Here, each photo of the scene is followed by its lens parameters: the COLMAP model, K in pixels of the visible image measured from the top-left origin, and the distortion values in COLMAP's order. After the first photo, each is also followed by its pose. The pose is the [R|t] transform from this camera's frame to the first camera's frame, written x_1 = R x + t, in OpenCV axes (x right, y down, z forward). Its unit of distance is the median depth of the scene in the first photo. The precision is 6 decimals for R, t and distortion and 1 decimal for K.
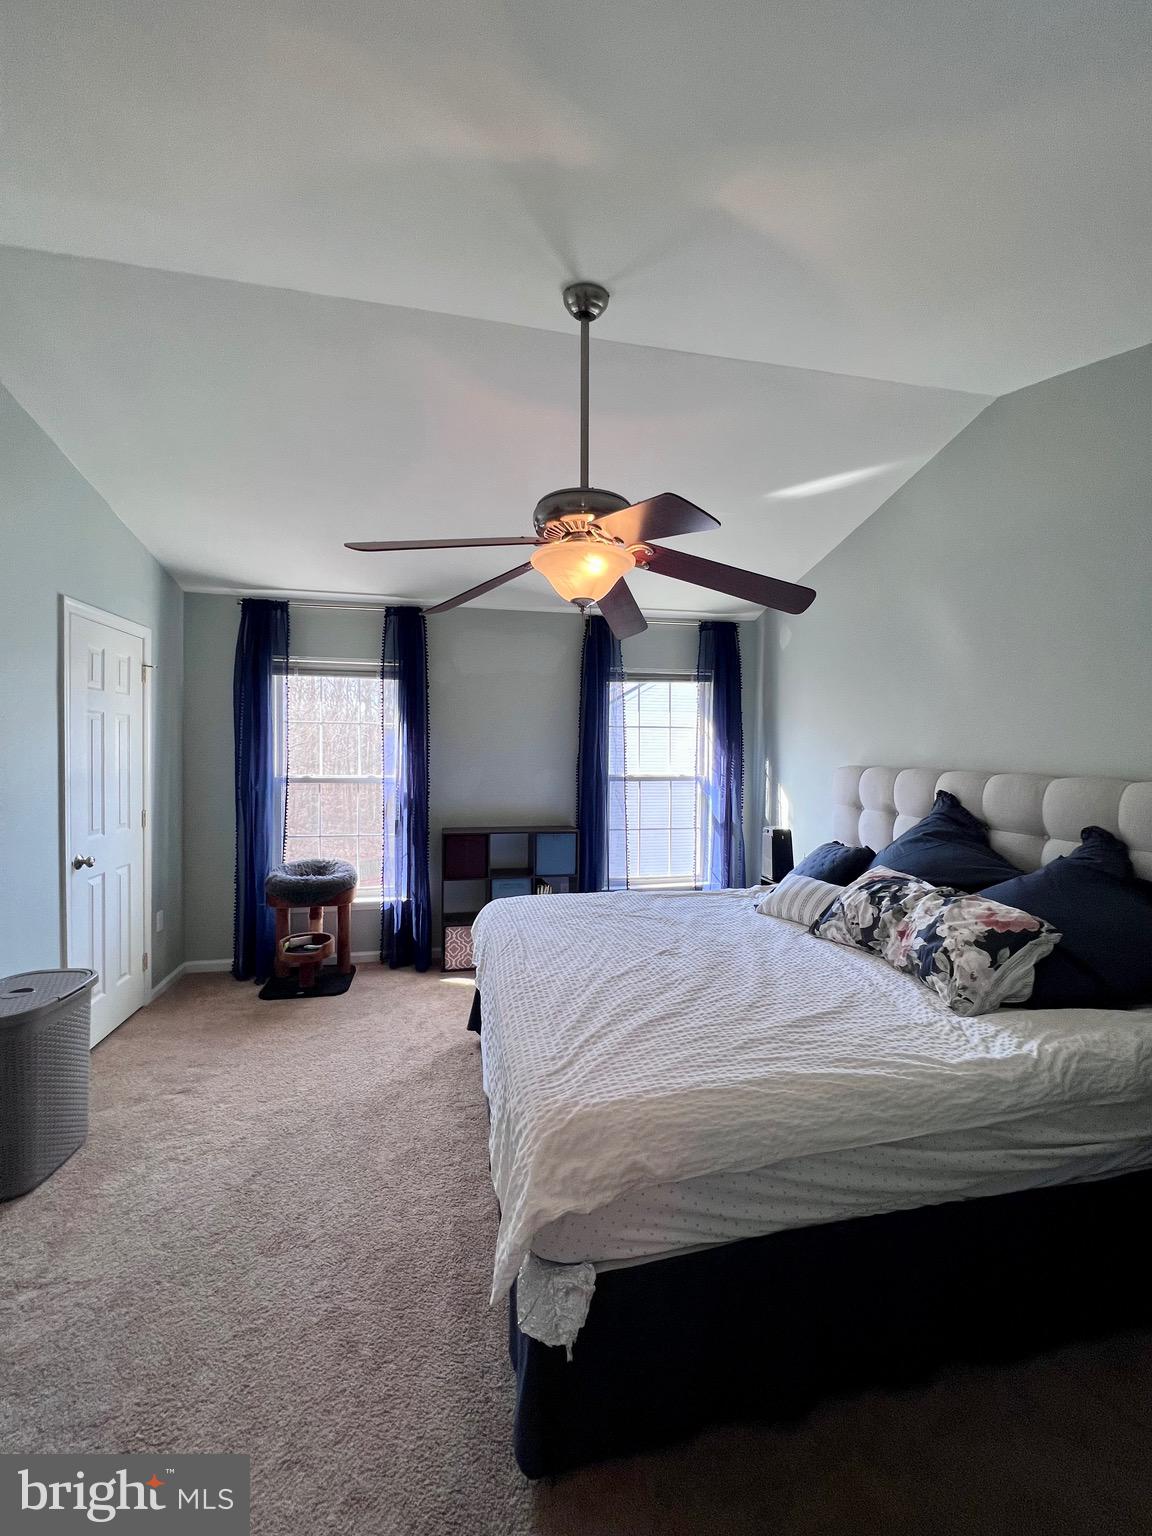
lens RADIAL K [[606.6, 0, 582.0], [0, 606.6, 764.2], [0, 0, 1]] dist [-0.001694, 0.001035]
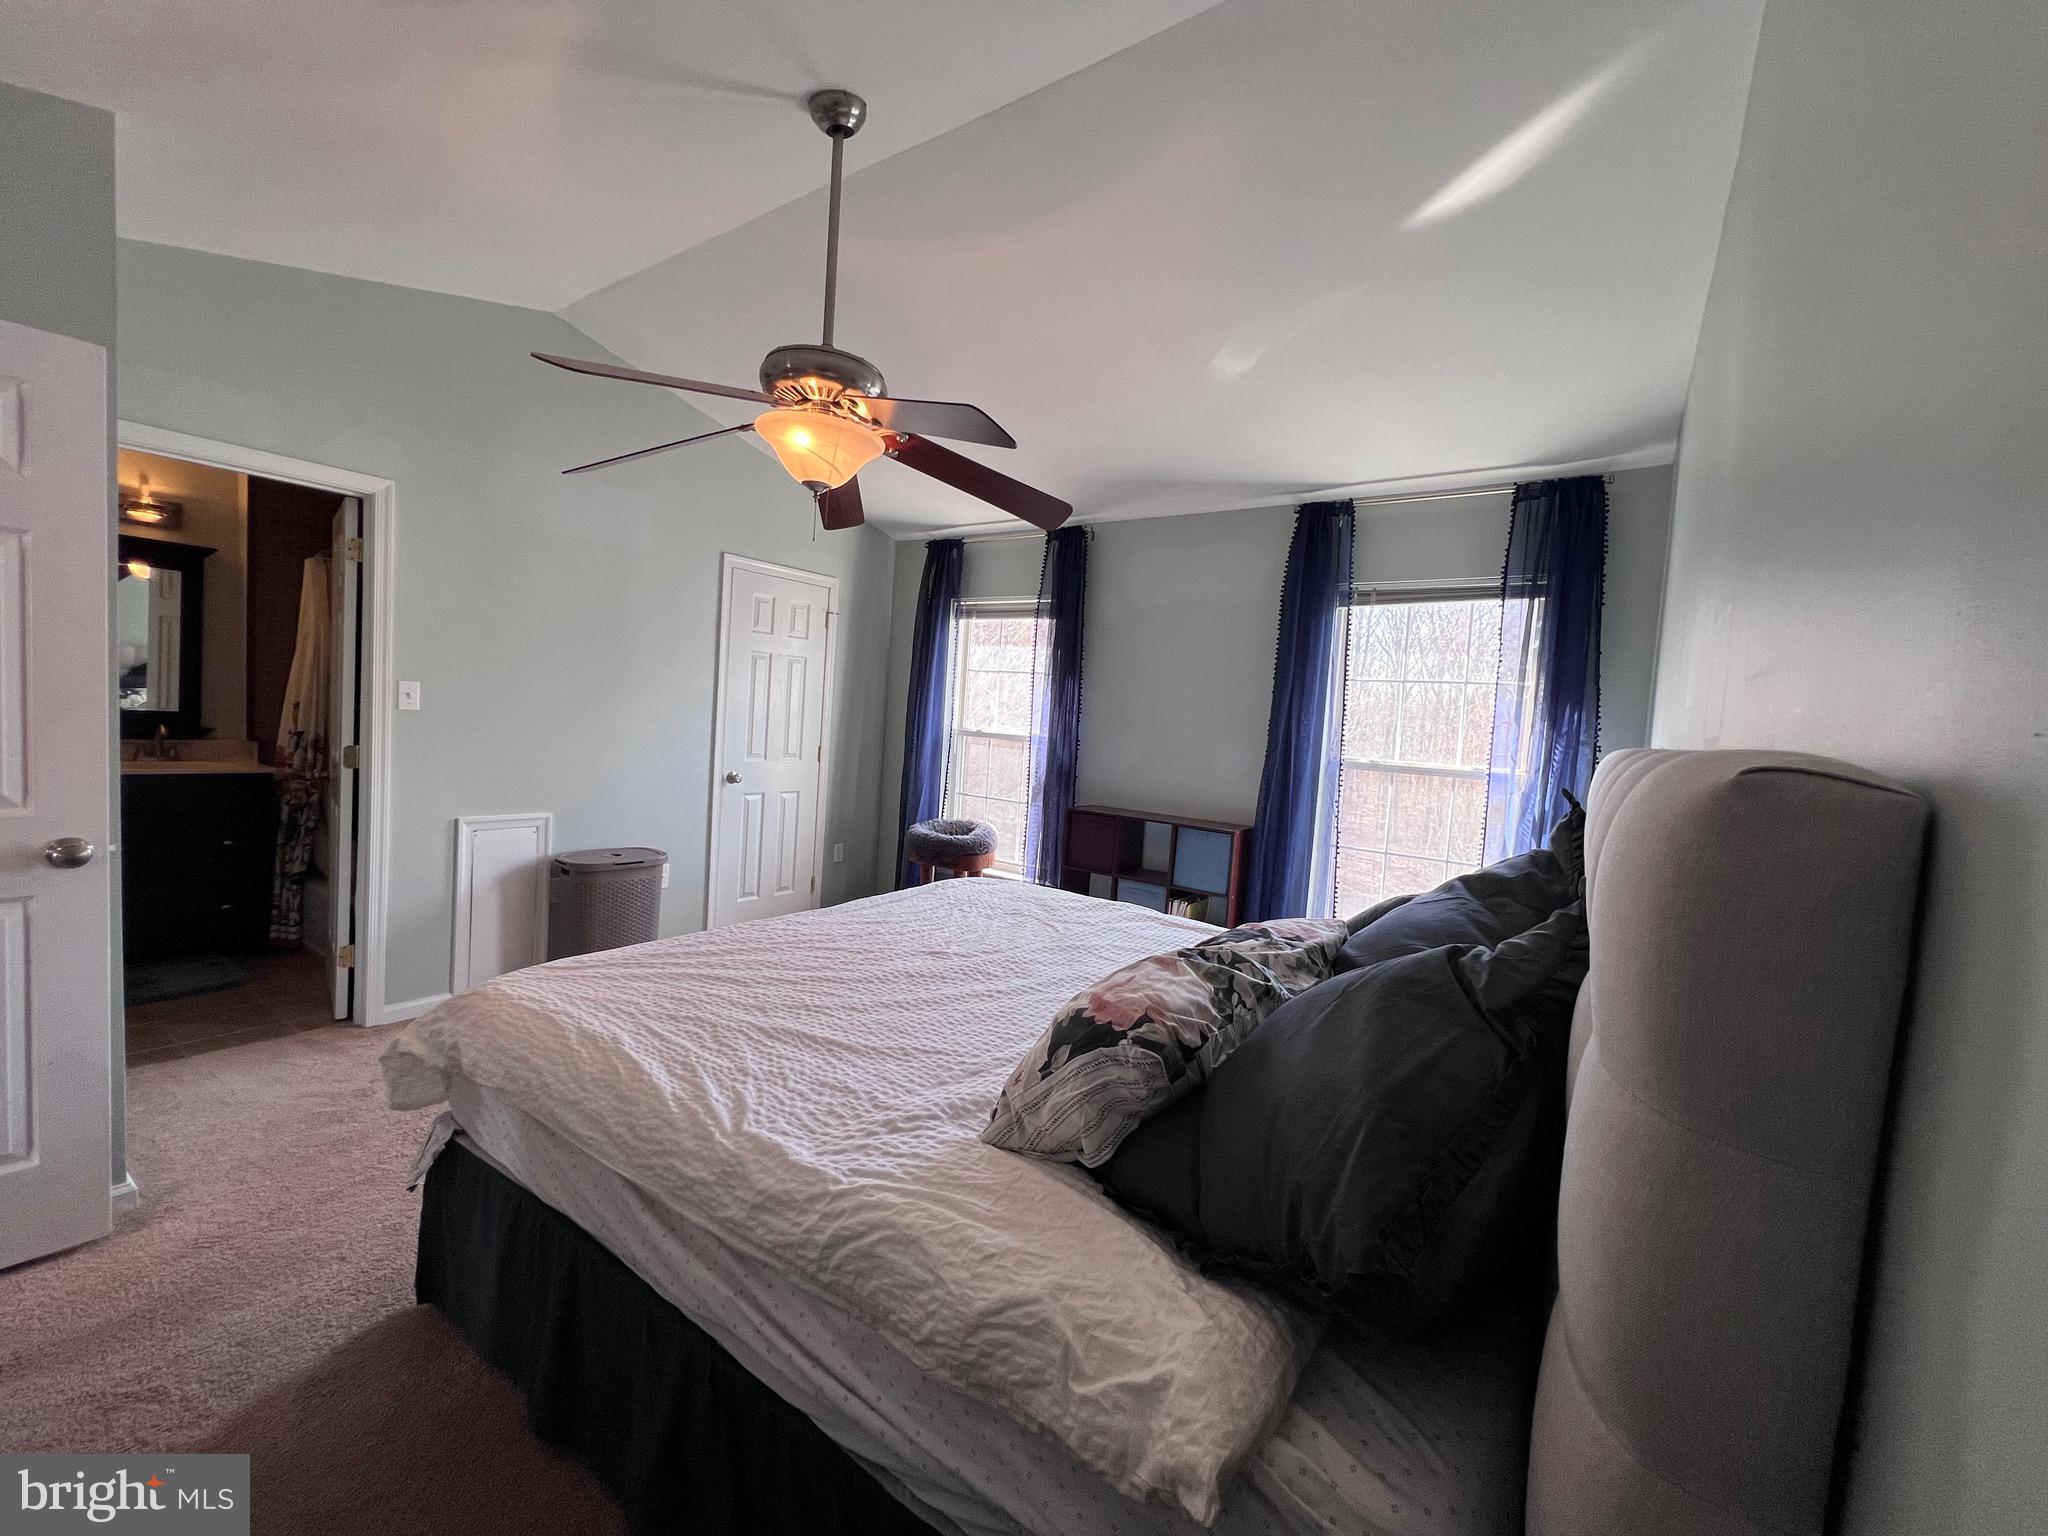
lens RADIAL K [[808.8, 0, 1021.9], [0, 808.8, 759.6], [0, 0, 1]] dist [-0.001694, 0.001035]
pose [[0.682876, 0.077392, -0.726423, 1.139472], [-0.079401, 0.996345, 0.031508, 0.051760], [0.726206, 0.036163, 0.686525, 0.509998]]
